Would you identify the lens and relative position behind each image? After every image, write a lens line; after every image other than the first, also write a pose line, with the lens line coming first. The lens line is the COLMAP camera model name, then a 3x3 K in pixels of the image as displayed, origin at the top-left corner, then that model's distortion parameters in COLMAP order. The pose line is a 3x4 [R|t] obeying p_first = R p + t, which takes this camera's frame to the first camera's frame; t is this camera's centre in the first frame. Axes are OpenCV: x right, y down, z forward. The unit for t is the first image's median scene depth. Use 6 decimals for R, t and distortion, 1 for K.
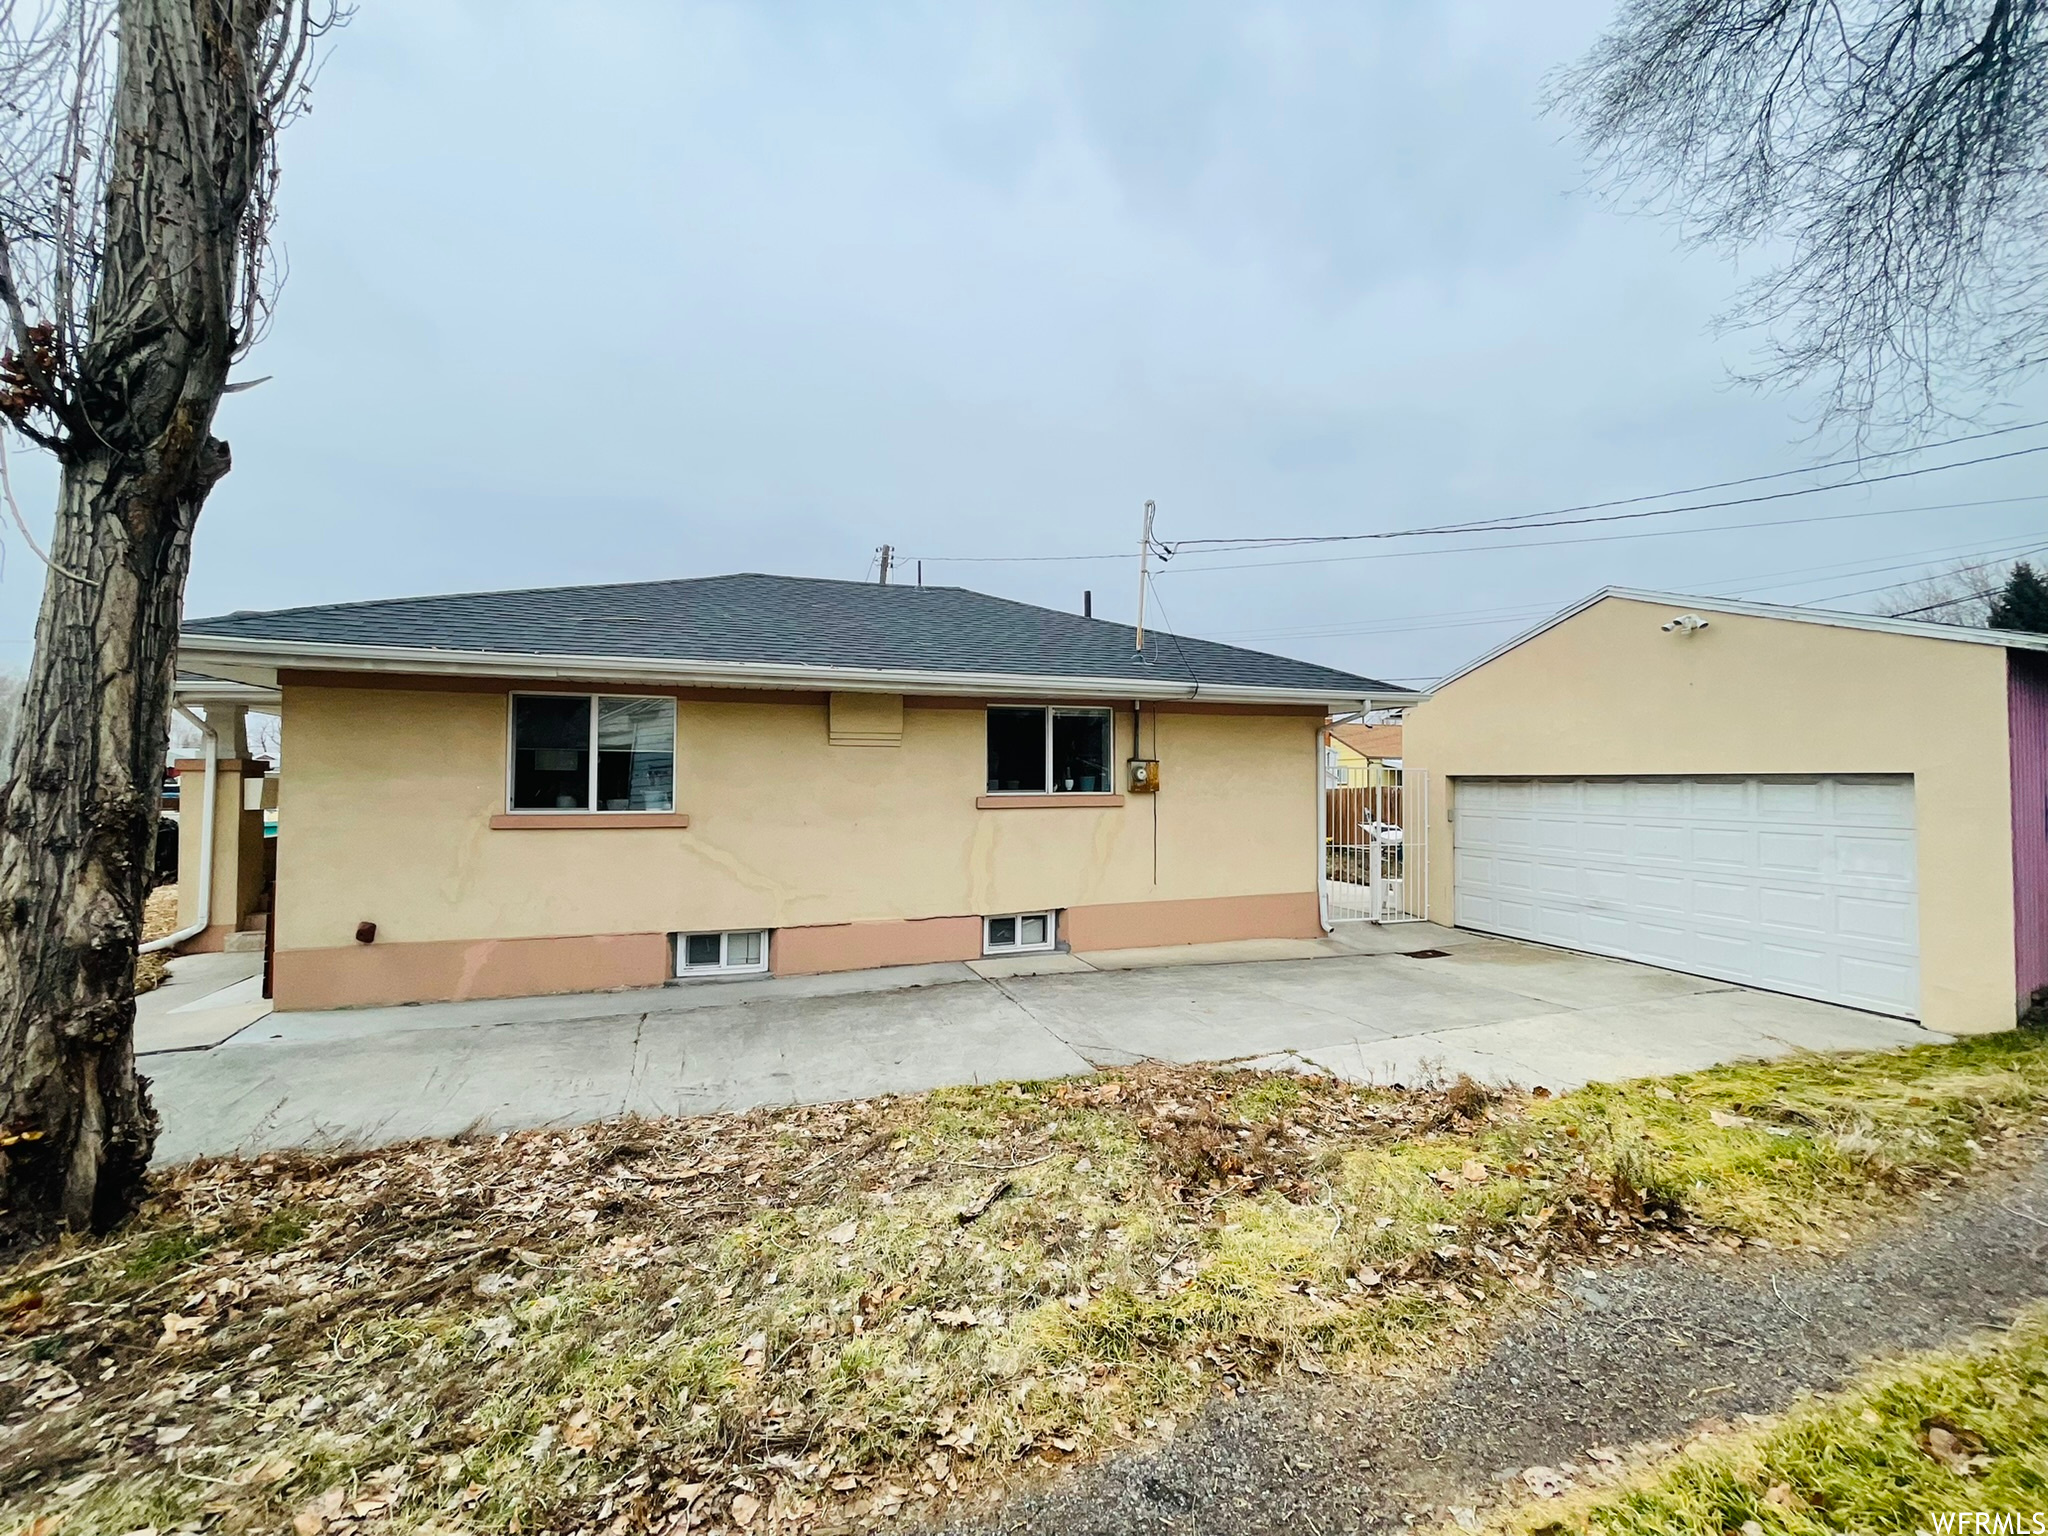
lens RADIAL K [[825.7, 0, 1020.0], [0, 825.7, 755.0], [0, 0, 1]] dist [-0.007691, 0.001666]
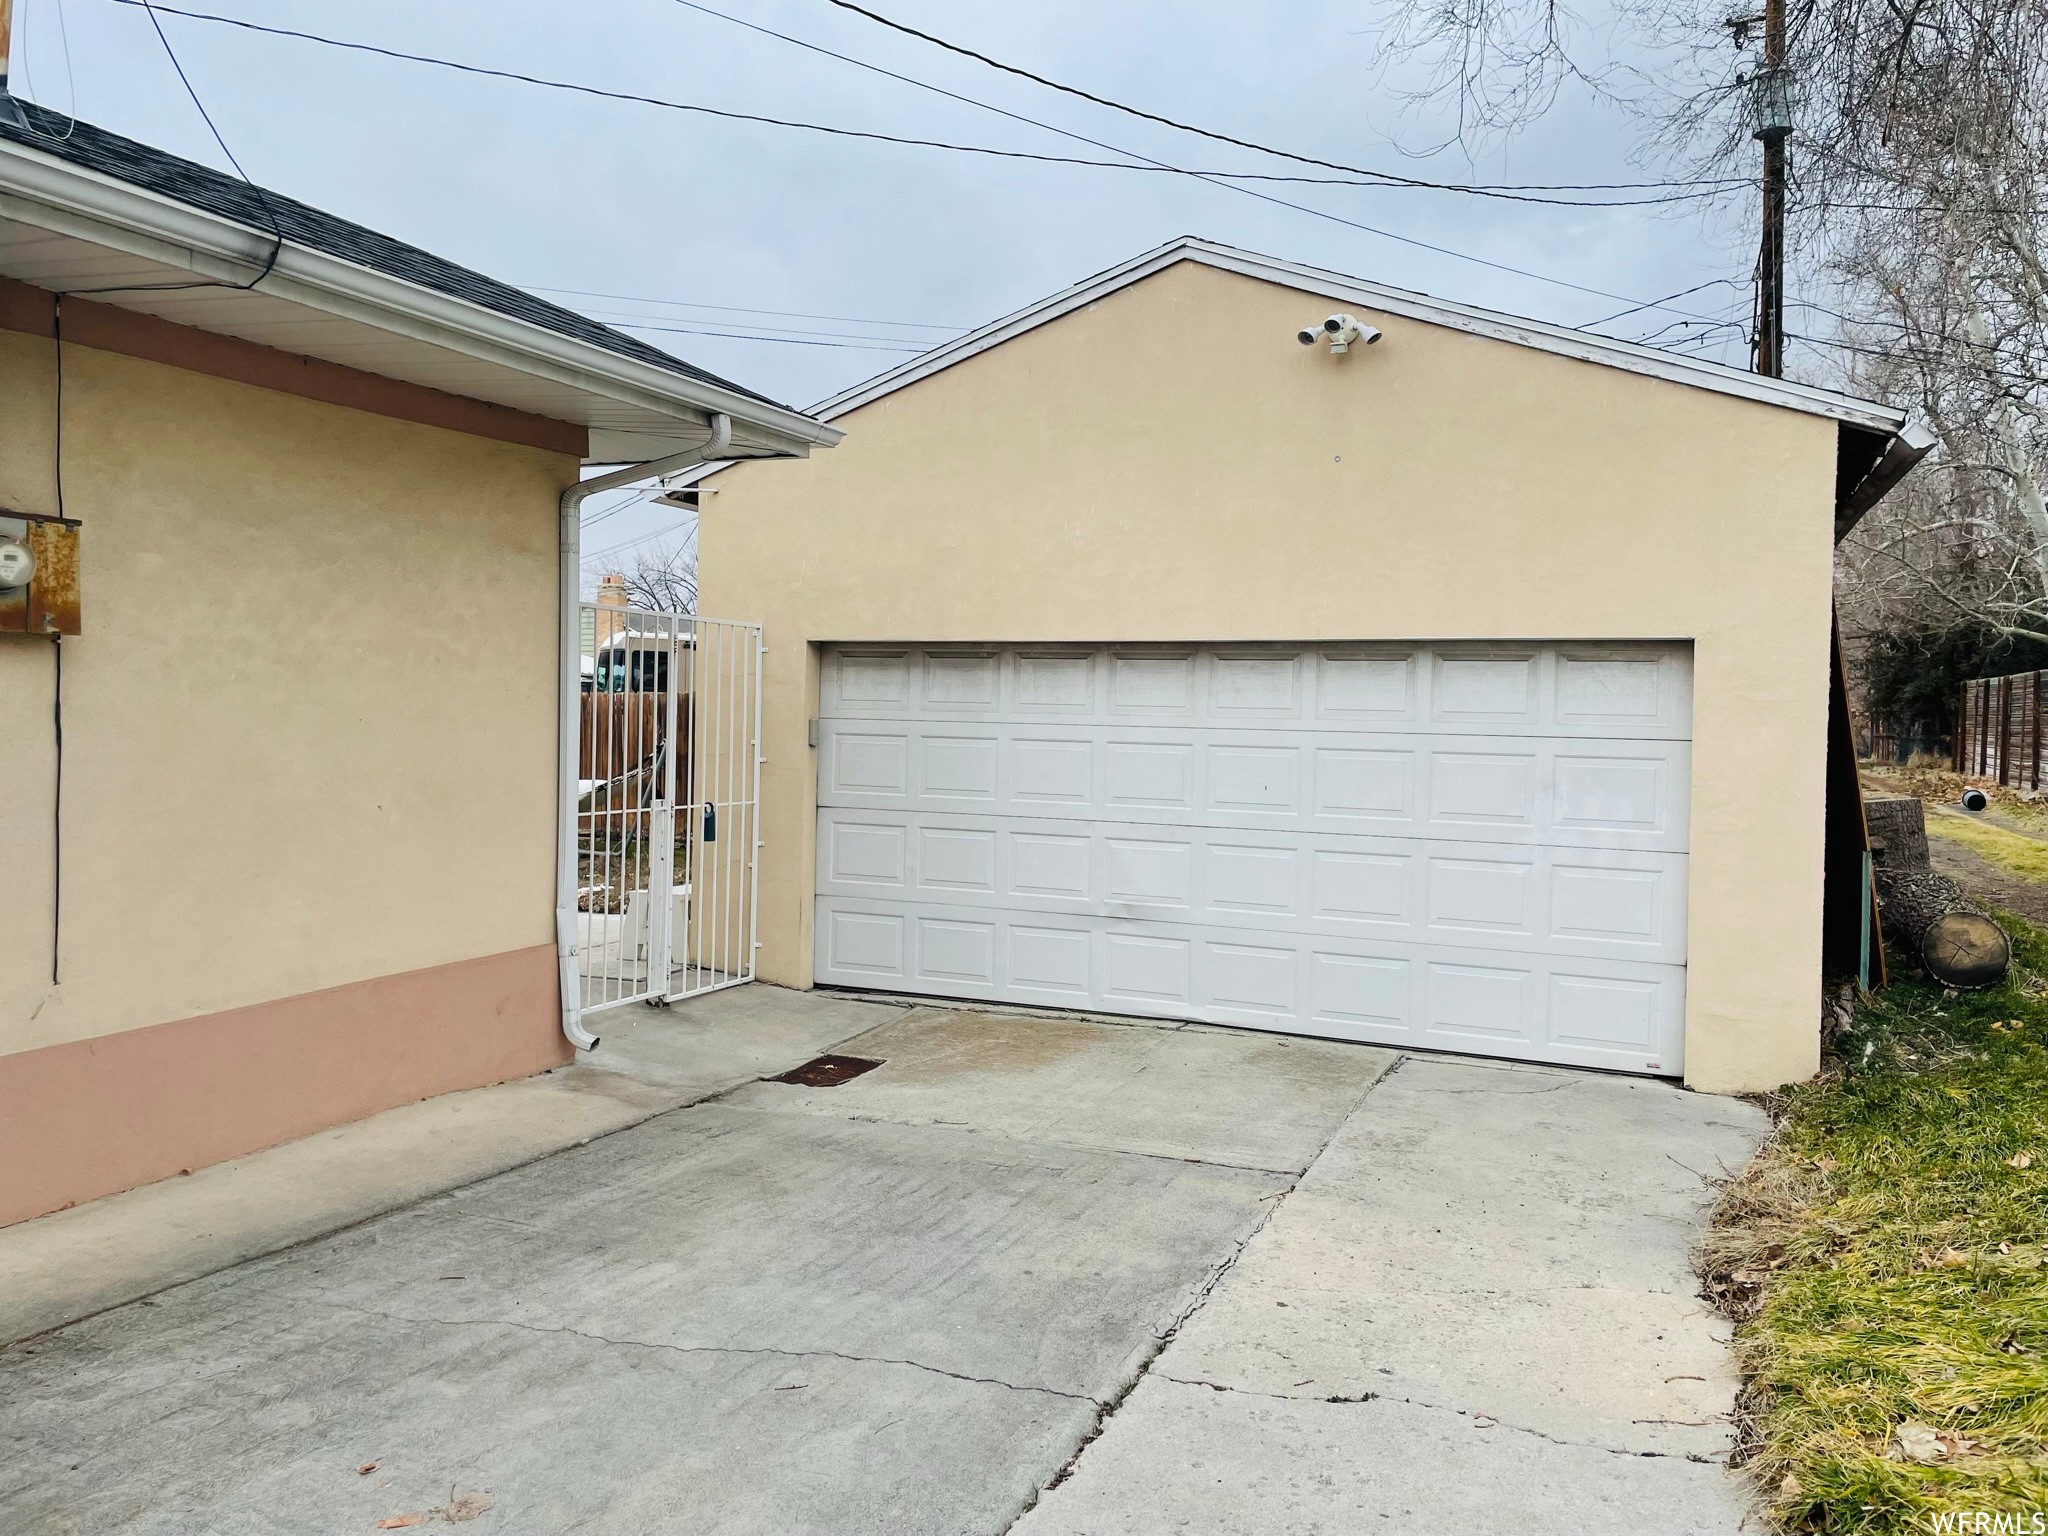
lens RADIAL K [[1532.9, 0, 1040.0], [0, 1532.9, 748.7], [0, 0, 1]] dist [0.021755, -0.030352]
pose [[0.674450, -0.008495, 0.738272, 0.012073], [-0.038996, 0.998128, 0.047110, 0.059459], [-0.737290, -0.060563, 0.672856, 0.567765]]
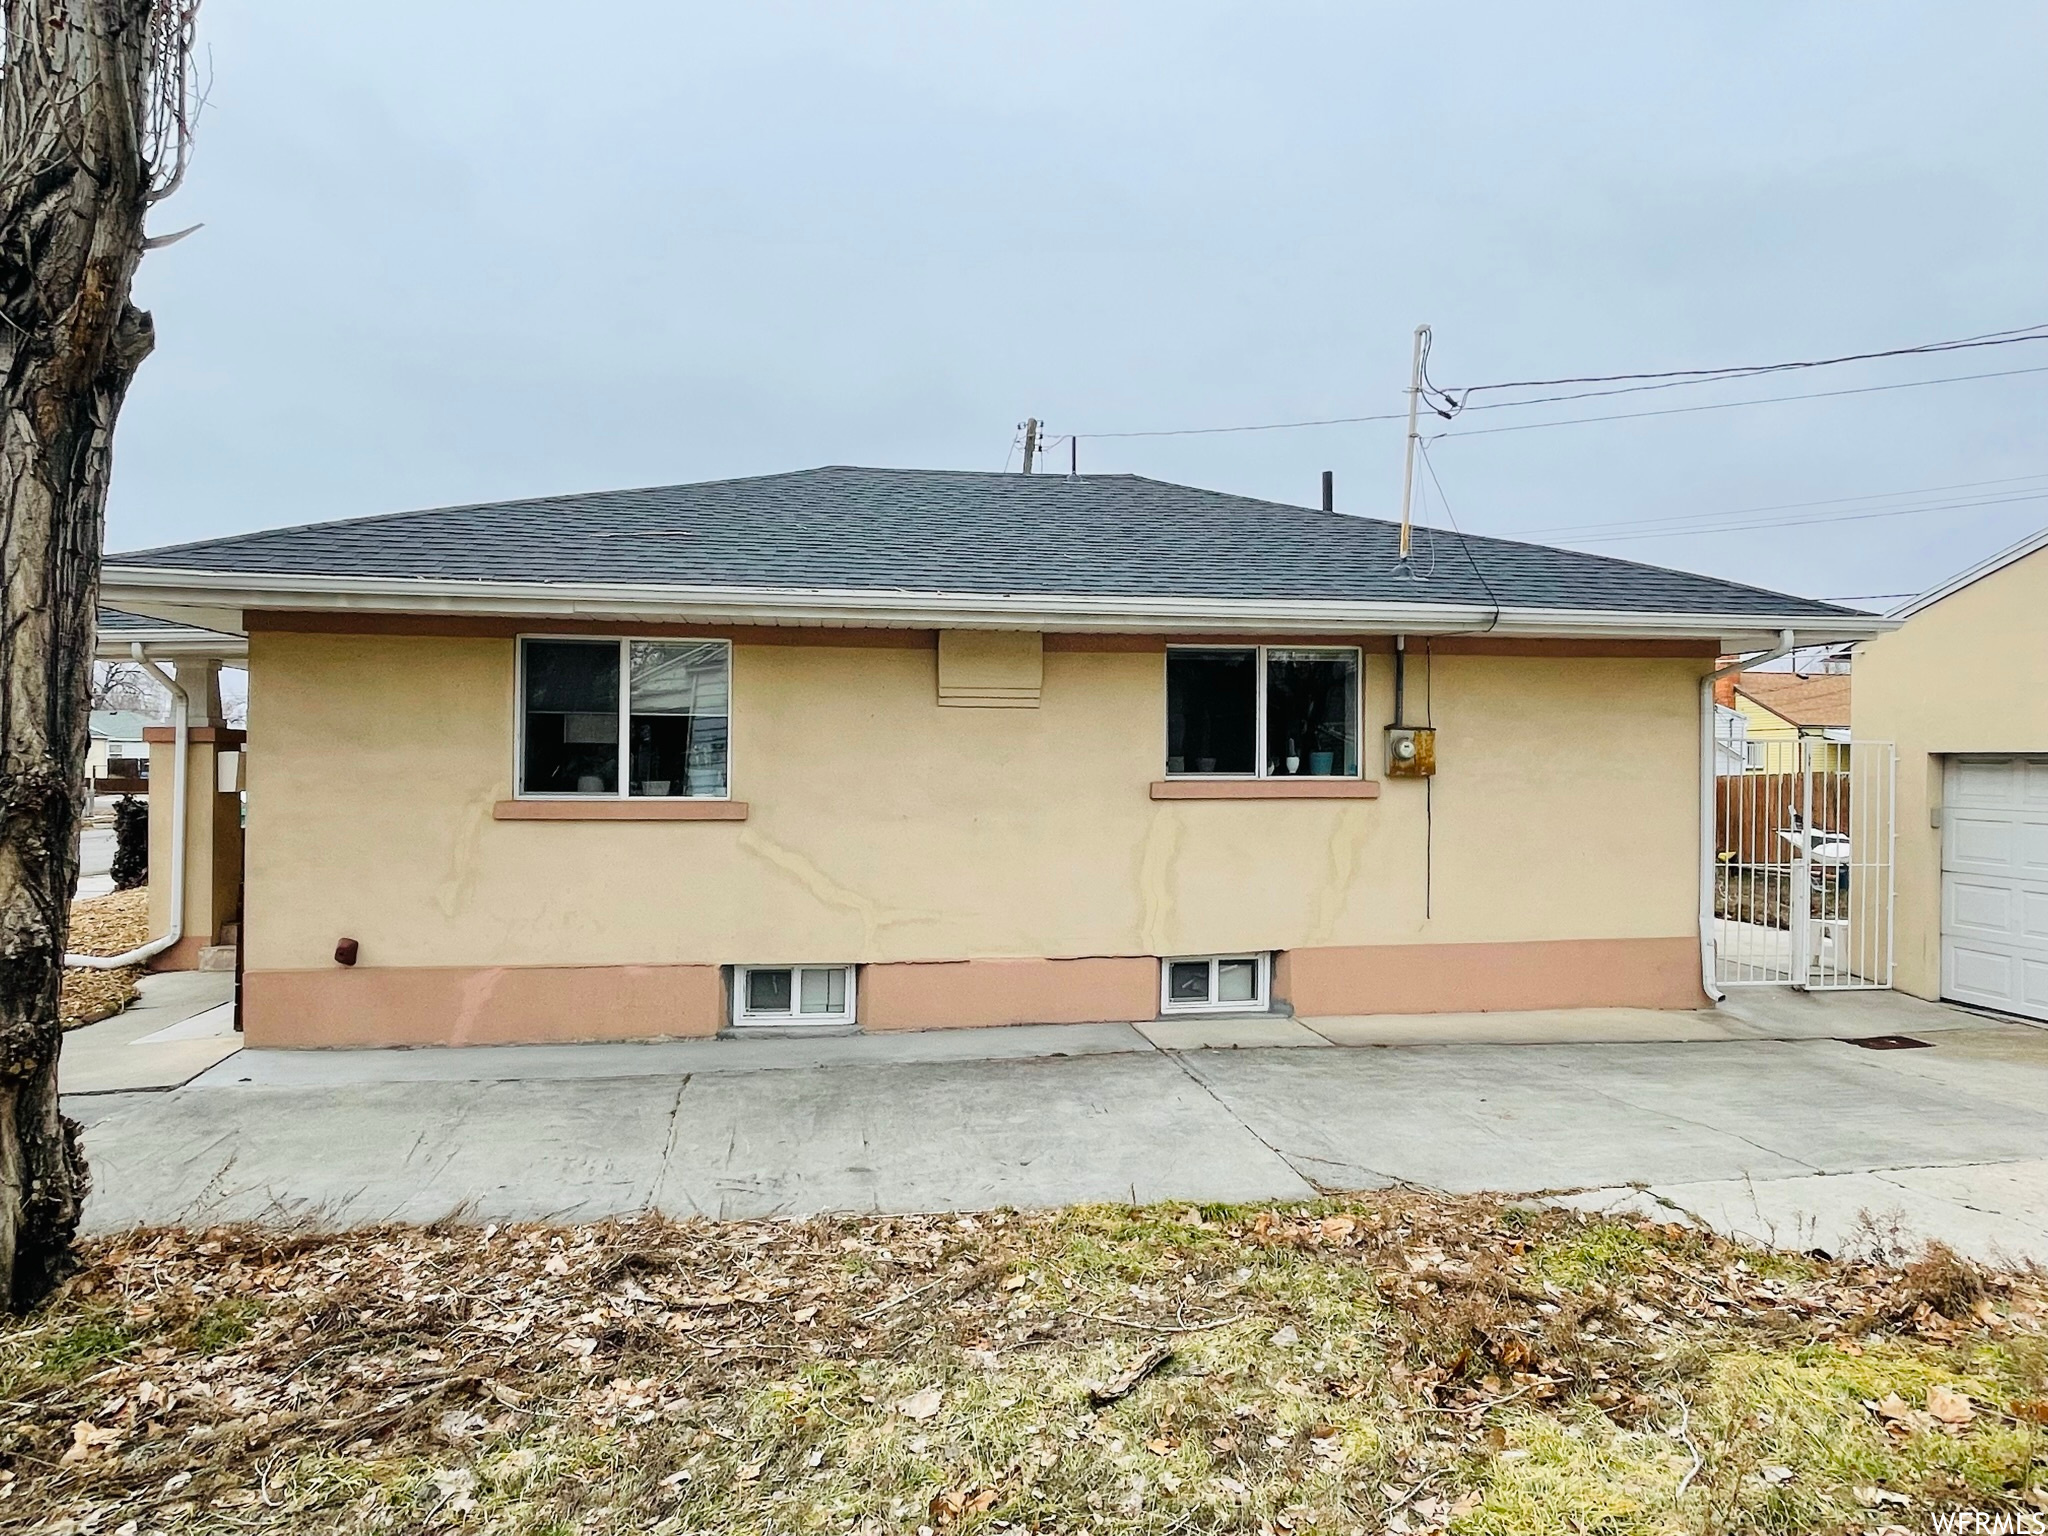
lens RADIAL K [[1199.2, 0, 1022.2], [0, 1199.2, 747.5], [0, 0, 1]] dist [-0.020411, 0.012951]
pose [[0.983580, 0.002008, -0.180459, 0.024134], [0.001475, 0.999815, 0.019164, 0.004630], [0.180464, -0.019116, 0.983396, 0.019031]]
